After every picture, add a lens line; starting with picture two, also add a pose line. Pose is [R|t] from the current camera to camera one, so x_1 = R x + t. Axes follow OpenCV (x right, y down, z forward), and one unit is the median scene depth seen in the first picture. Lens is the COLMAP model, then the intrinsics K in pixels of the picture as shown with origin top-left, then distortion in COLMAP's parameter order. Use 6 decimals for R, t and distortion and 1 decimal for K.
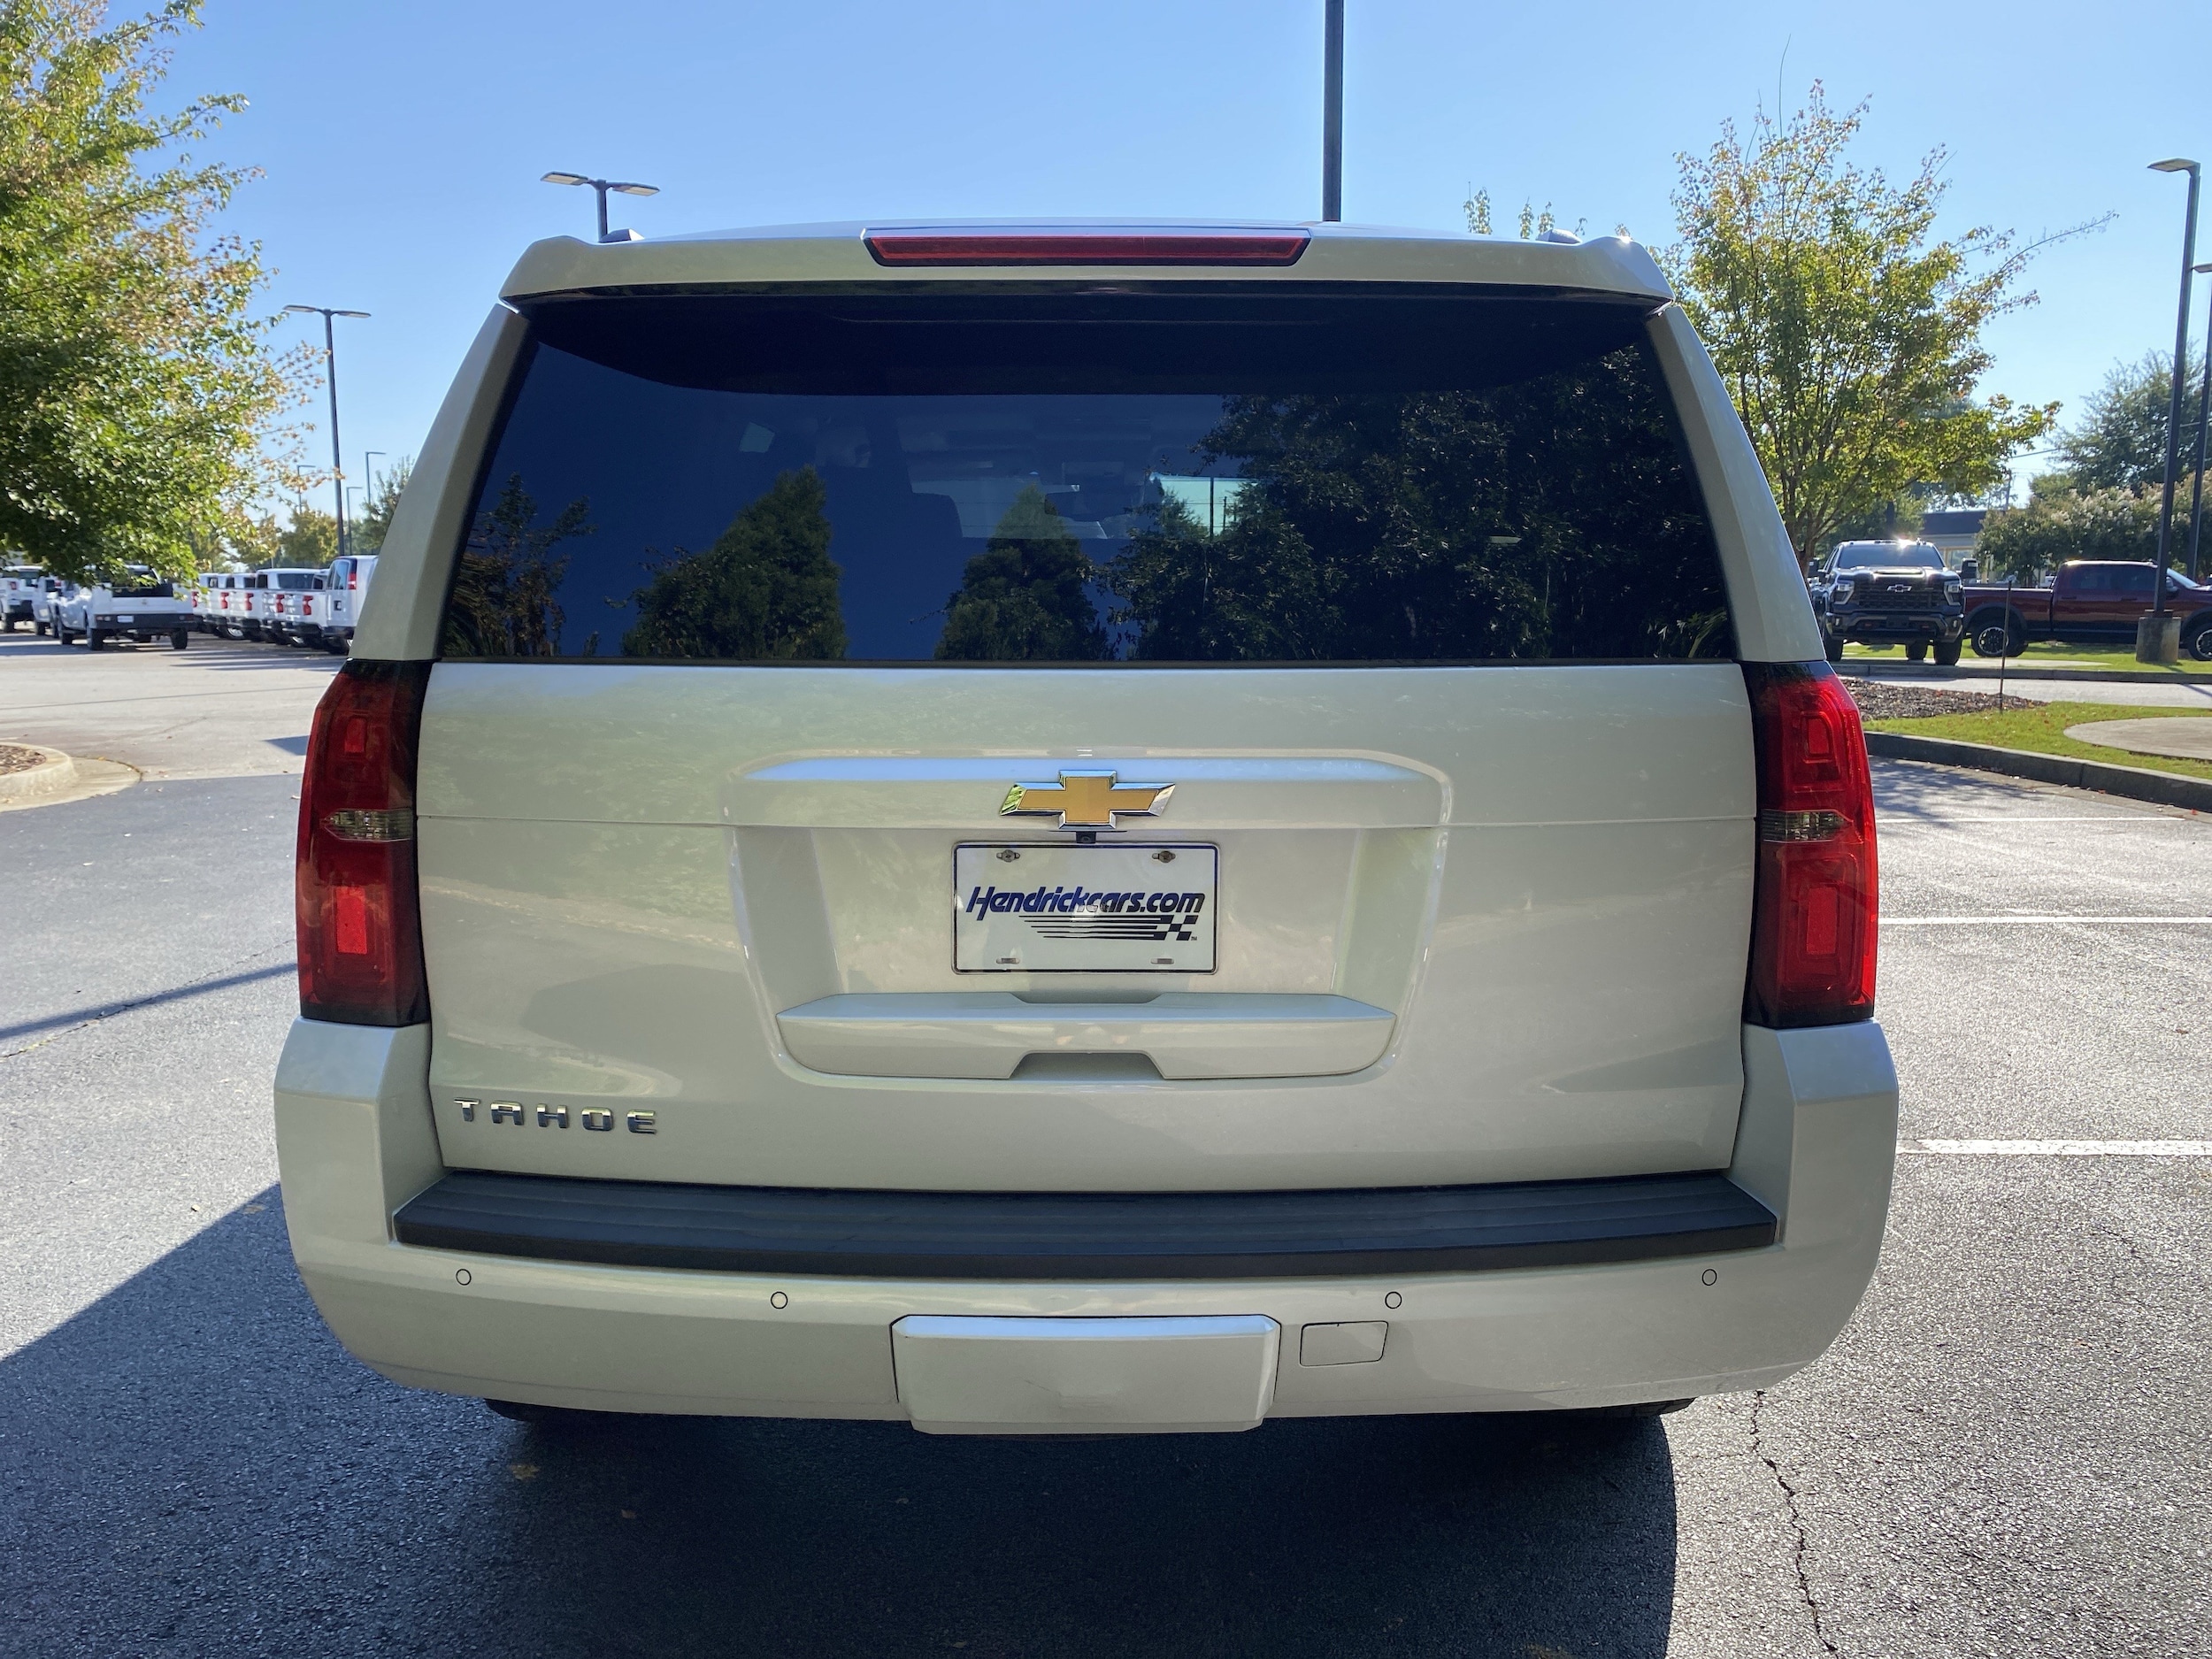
lens RADIAL K [[1687.4, 0, 1079.2], [0, 1687.4, 792.8], [0, 0, 1]] dist [0.024858, -0.020083]
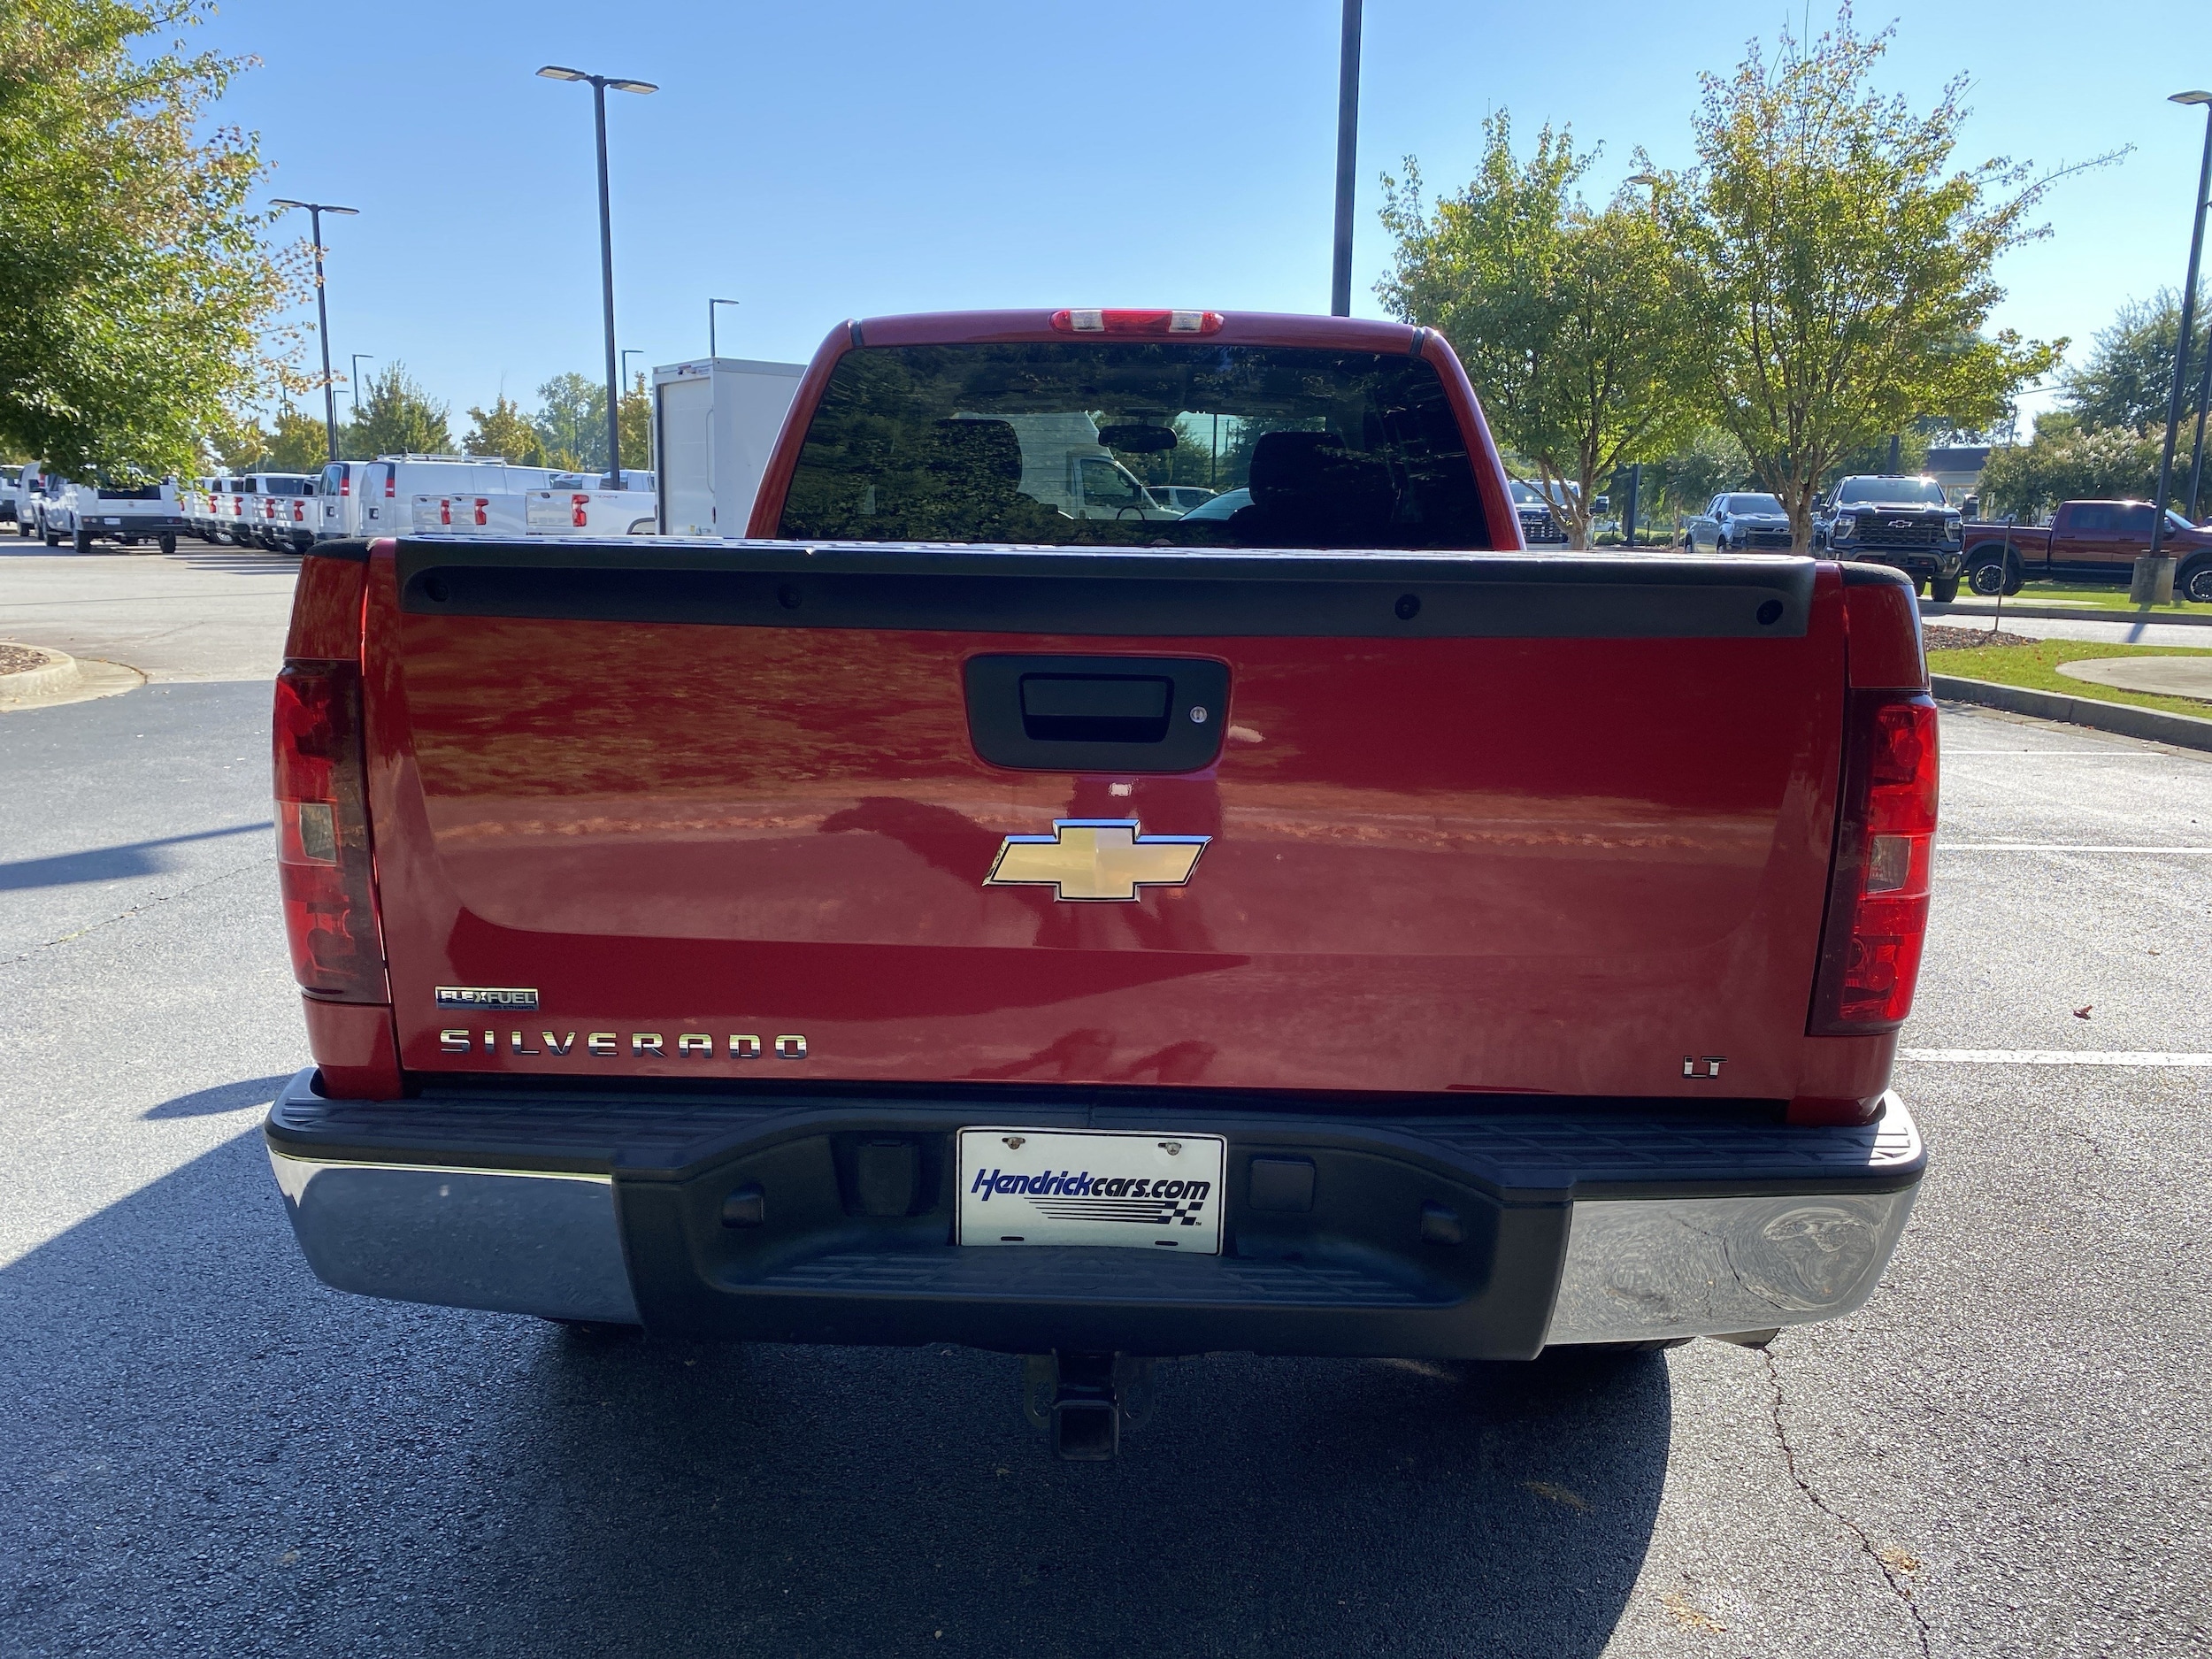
lens RADIAL K [[1687.4, 0, 1098.7], [0, 1687.4, 823.5], [0, 0, 1]] dist [0.024858, -0.020083]
pose [[0.999751, 0.016075, 0.015496, -0.004688], [-0.017019, 0.997877, 0.062860, 0.002127], [-0.014452, -0.063108, 0.997902, -0.007613]]
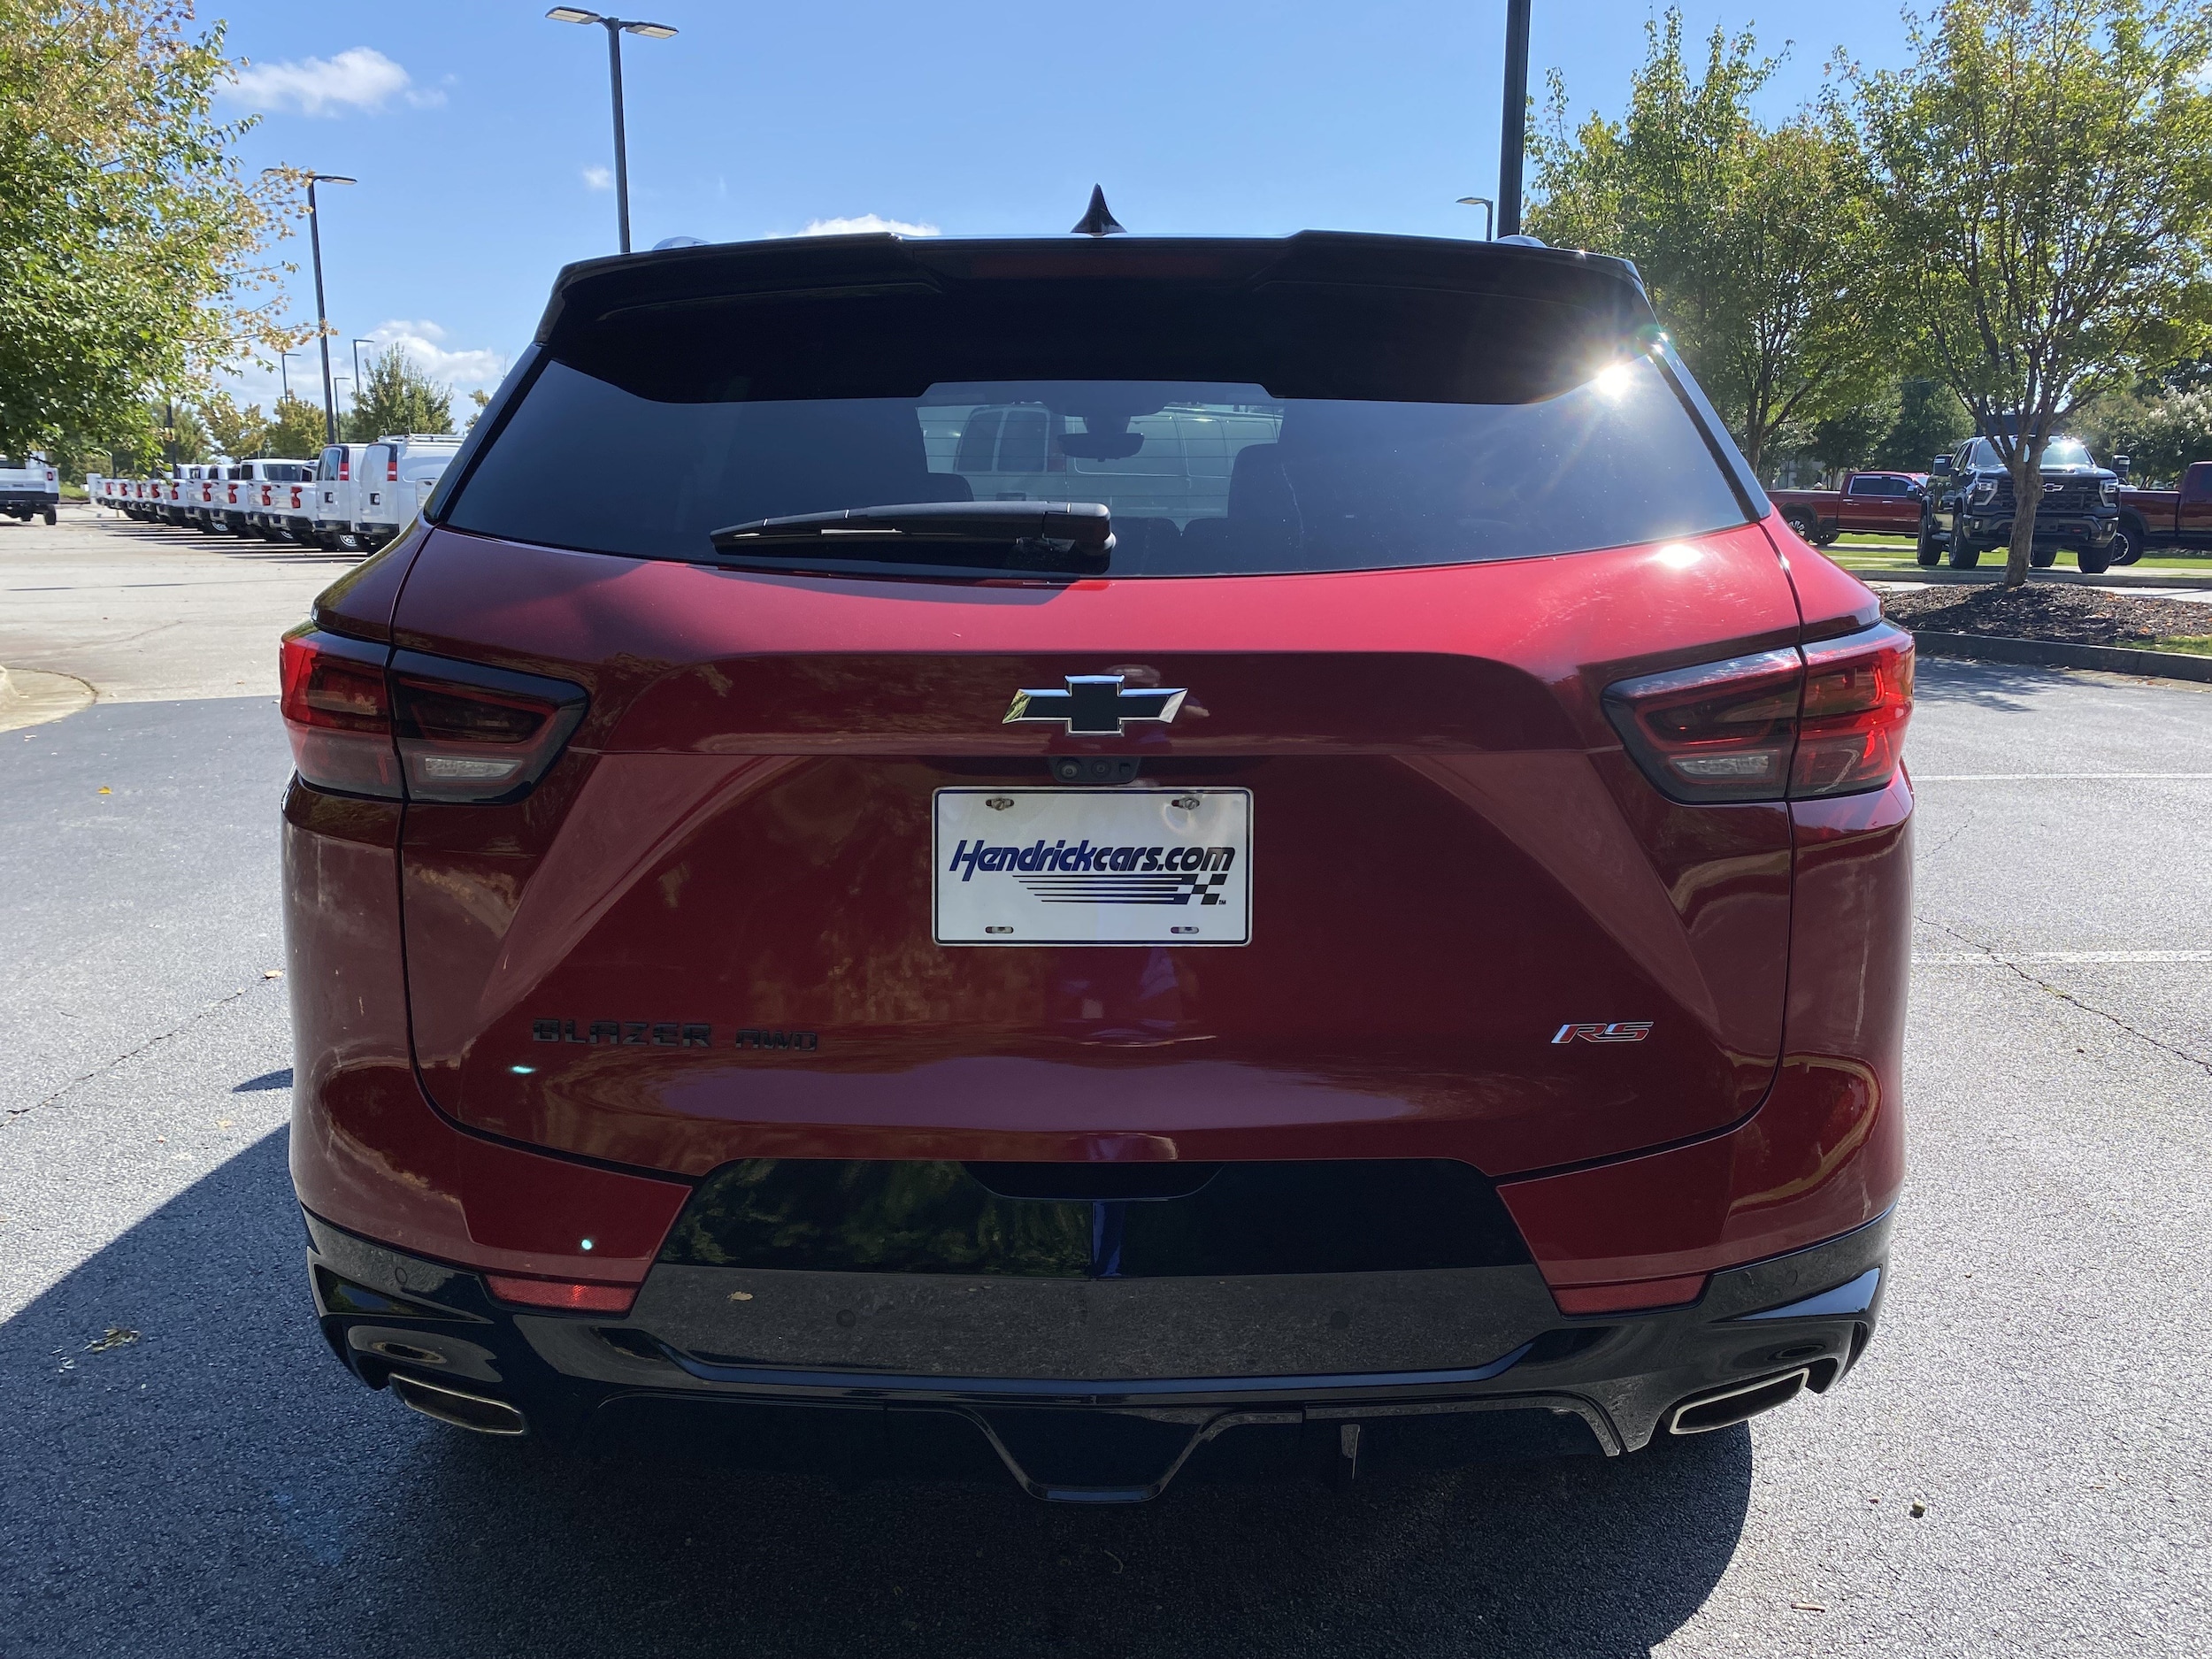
lens RADIAL K [[1687.4, 0, 1082.5], [0, 1687.4, 808.5], [0, 0, 1]] dist [0.024858, -0.020083]
pose [[0.999974, 0.005833, 0.004178, -0.059561], [-0.006096, 0.997812, 0.065830, -0.009286], [-0.003785, -0.065854, 0.997822, 0.131675]]
